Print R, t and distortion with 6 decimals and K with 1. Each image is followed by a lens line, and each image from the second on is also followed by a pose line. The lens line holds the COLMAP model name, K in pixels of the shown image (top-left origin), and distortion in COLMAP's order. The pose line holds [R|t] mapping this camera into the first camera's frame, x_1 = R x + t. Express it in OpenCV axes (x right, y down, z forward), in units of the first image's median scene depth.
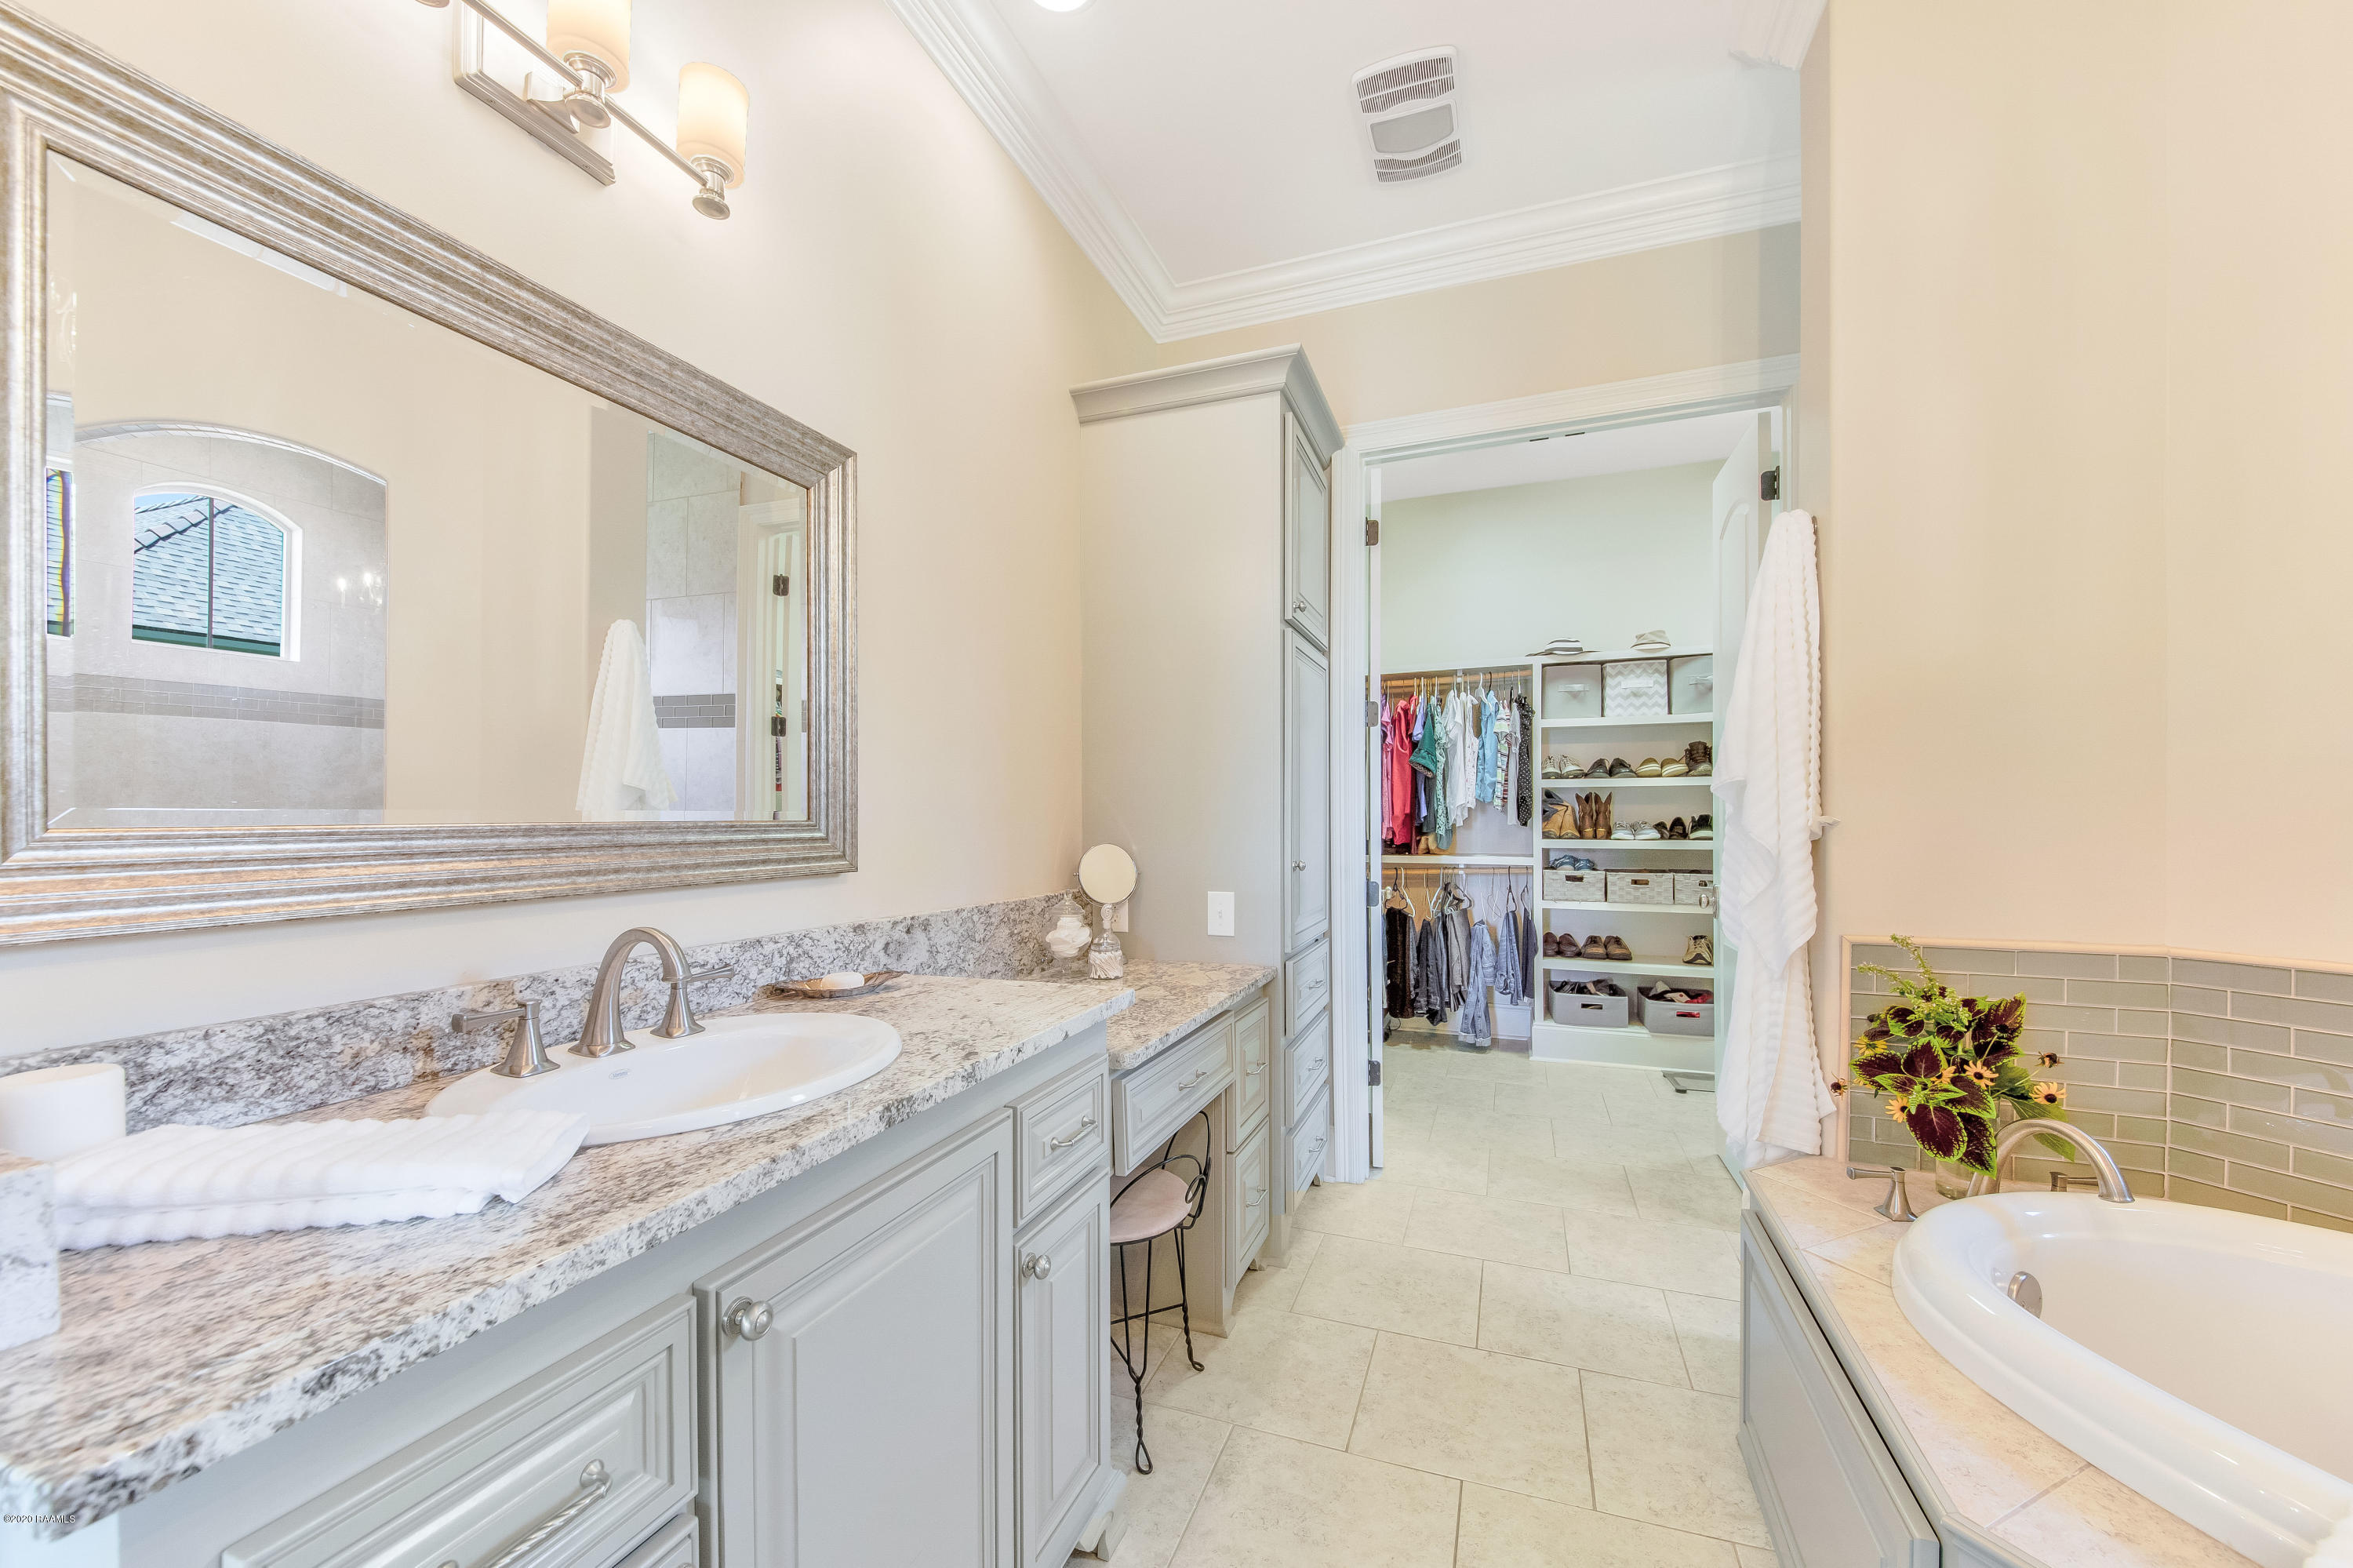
lens RADIAL K [[882.6, 0, 1182.9], [0, 882.6, 820.9], [0, 0, 1]] dist [0.000824, -0.015218]
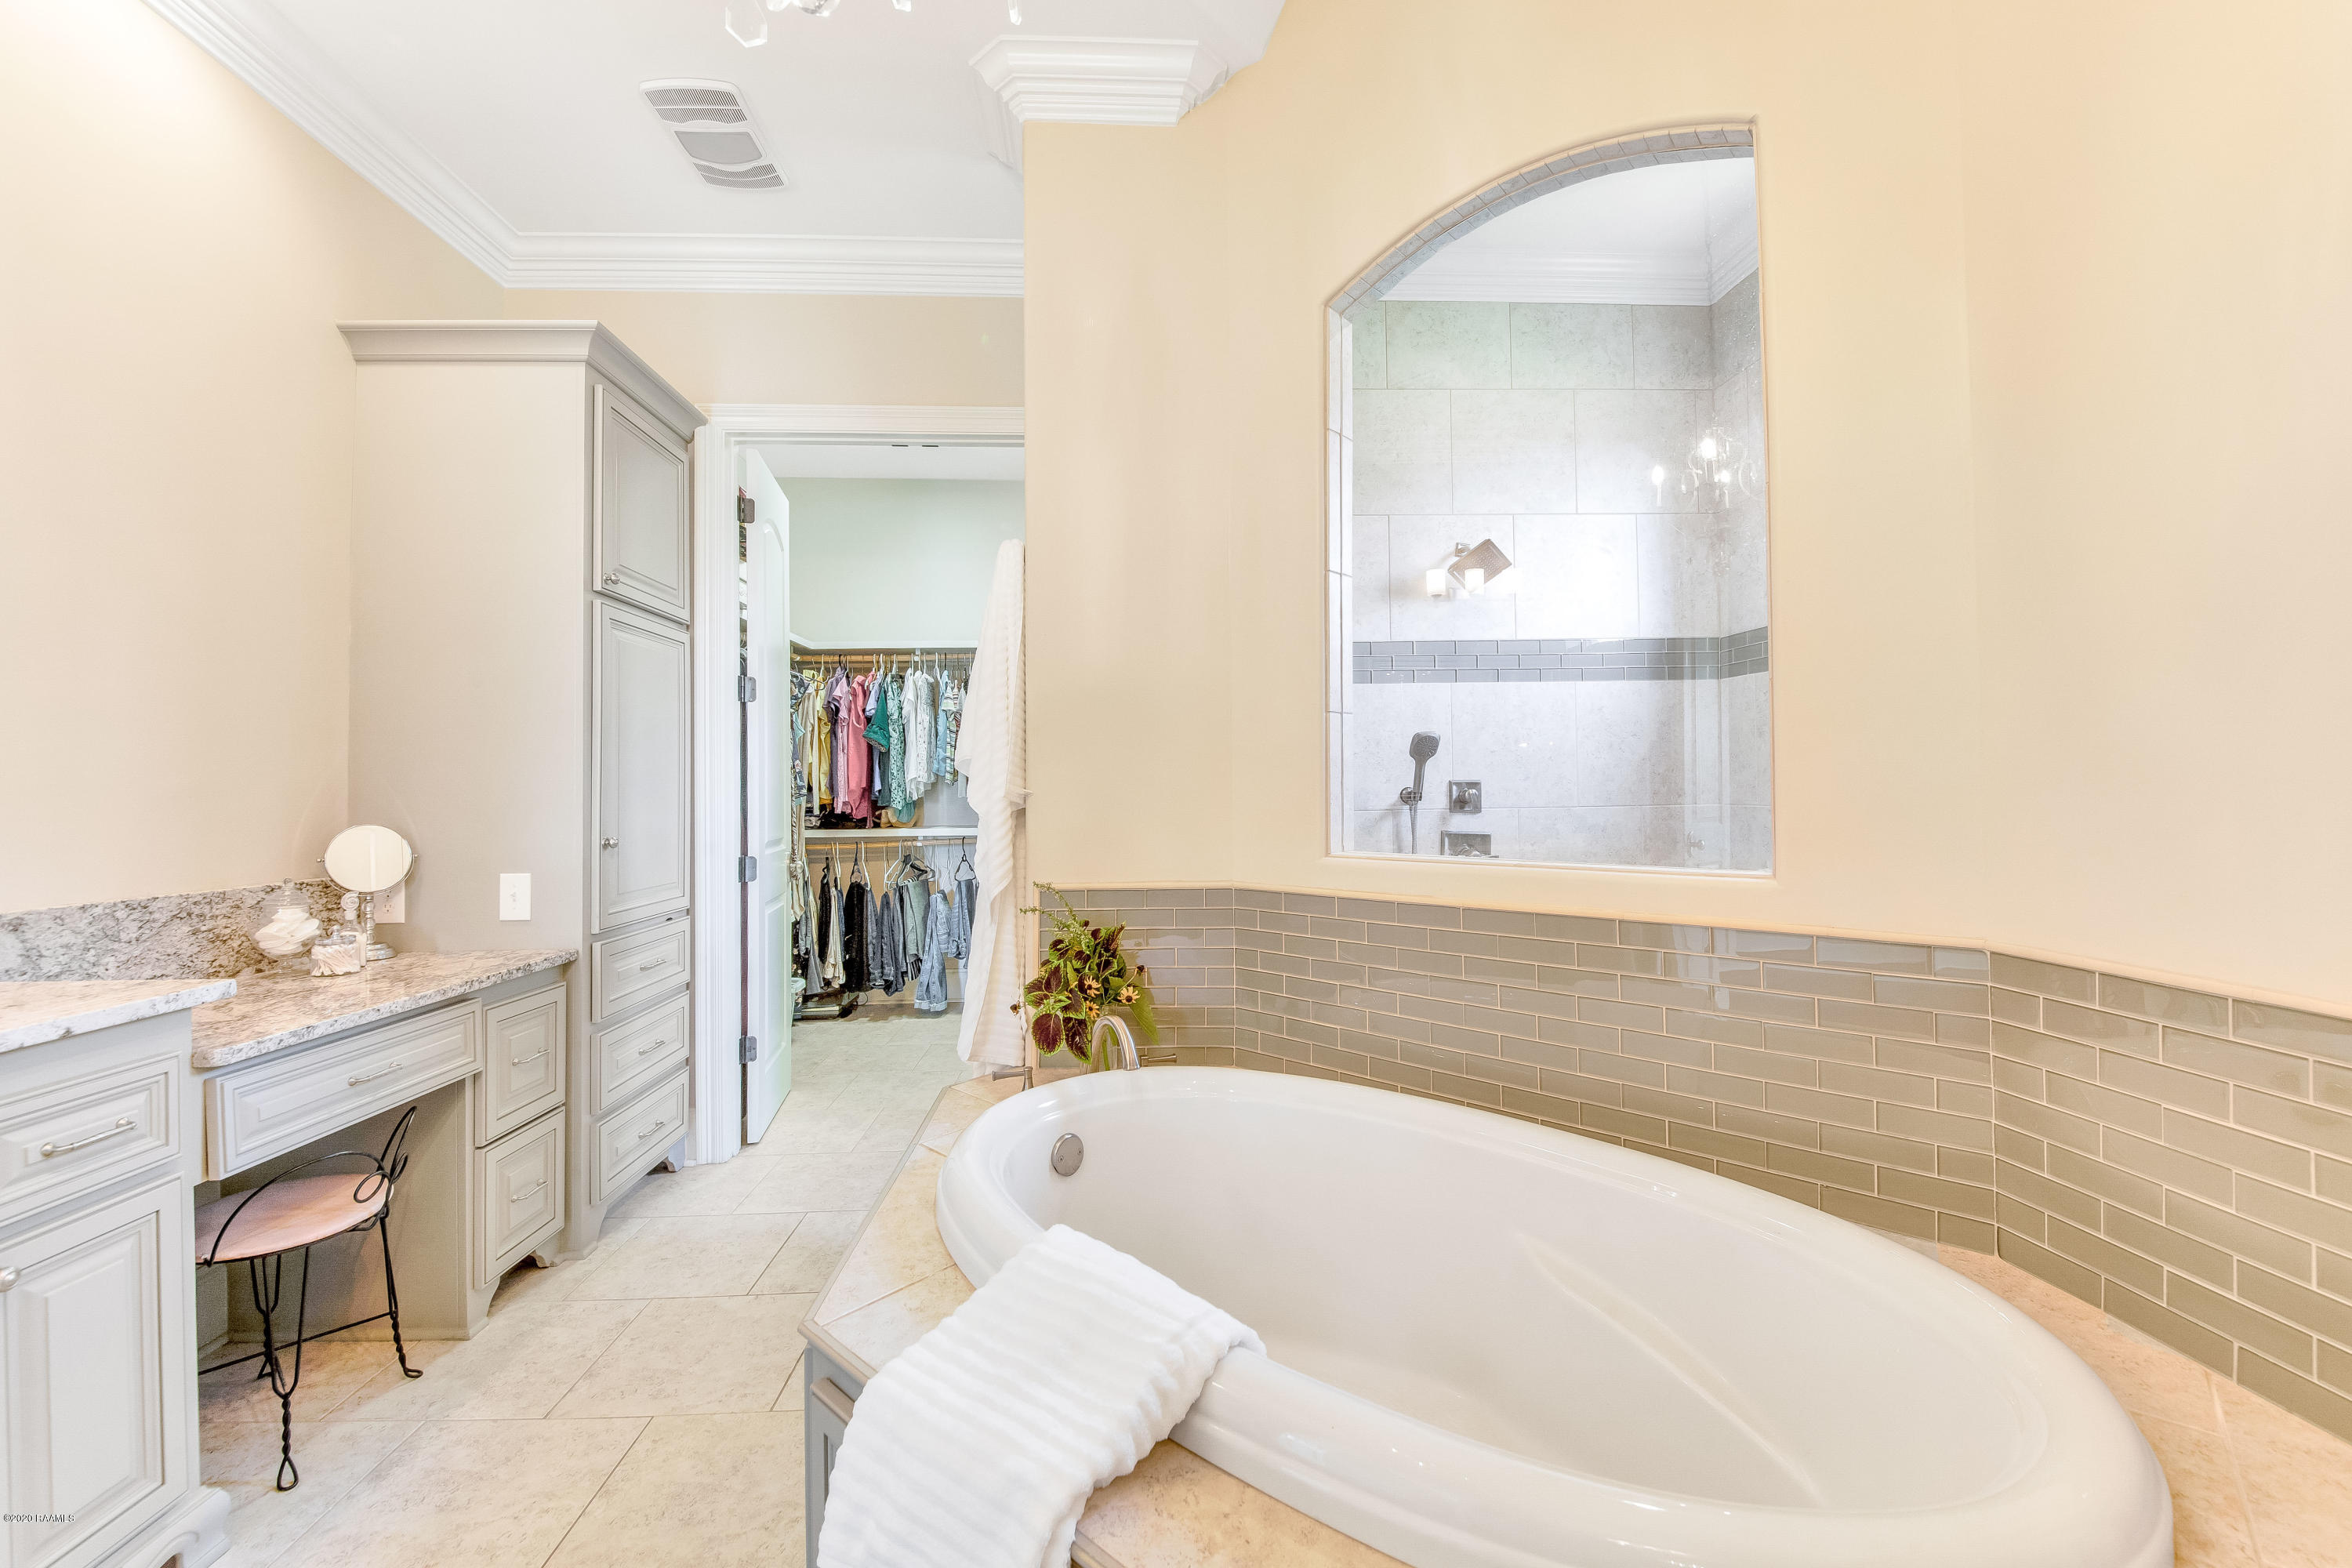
lens RADIAL K [[895.0, 0, 1181.7], [0, 895.0, 768.1], [0, 0, 1]] dist [-0.044244, 0.000034]
pose [[0.898913, -0.002149, 0.438121, 0.275244], [0.015536, 0.999515, -0.026974, 0.004383], [-0.437851, 0.031054, 0.898511, -0.147560]]
